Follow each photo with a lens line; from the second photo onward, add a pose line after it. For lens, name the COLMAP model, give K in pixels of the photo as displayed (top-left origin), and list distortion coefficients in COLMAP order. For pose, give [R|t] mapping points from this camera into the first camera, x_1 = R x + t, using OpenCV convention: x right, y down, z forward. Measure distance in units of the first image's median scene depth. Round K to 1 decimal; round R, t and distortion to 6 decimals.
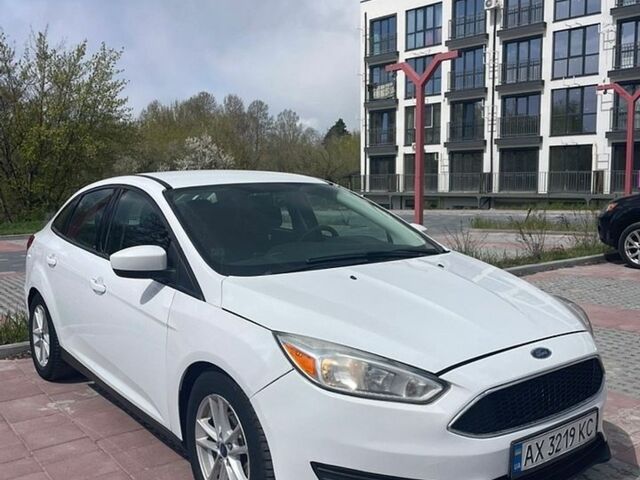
lens RADIAL K [[649.4, 0, 320.0], [0, 649.4, 240.0], [0, 0, 1]] dist [0.104585, -0.165282]
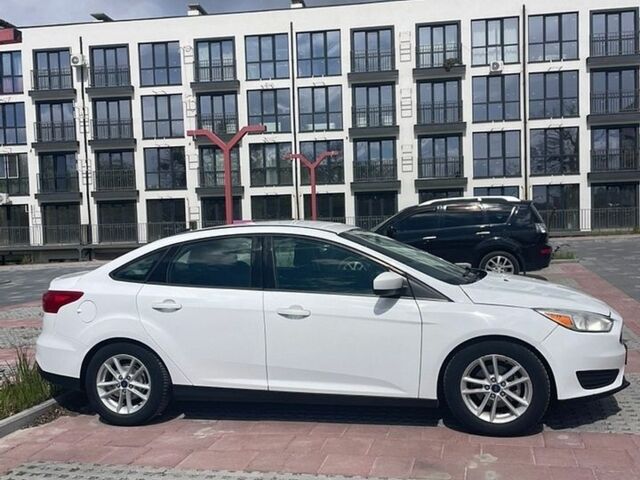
lens RADIAL K [[649.4, 0, 320.0], [0, 649.4, 240.0], [0, 0, 1]] dist [0.104585, -0.165282]
pose [[0.765998, -0.034403, 0.641922, -0.131501], [0.084737, 0.995257, -0.047775, -0.000602], [-0.637234, 0.090990, 0.765280, -0.000473]]
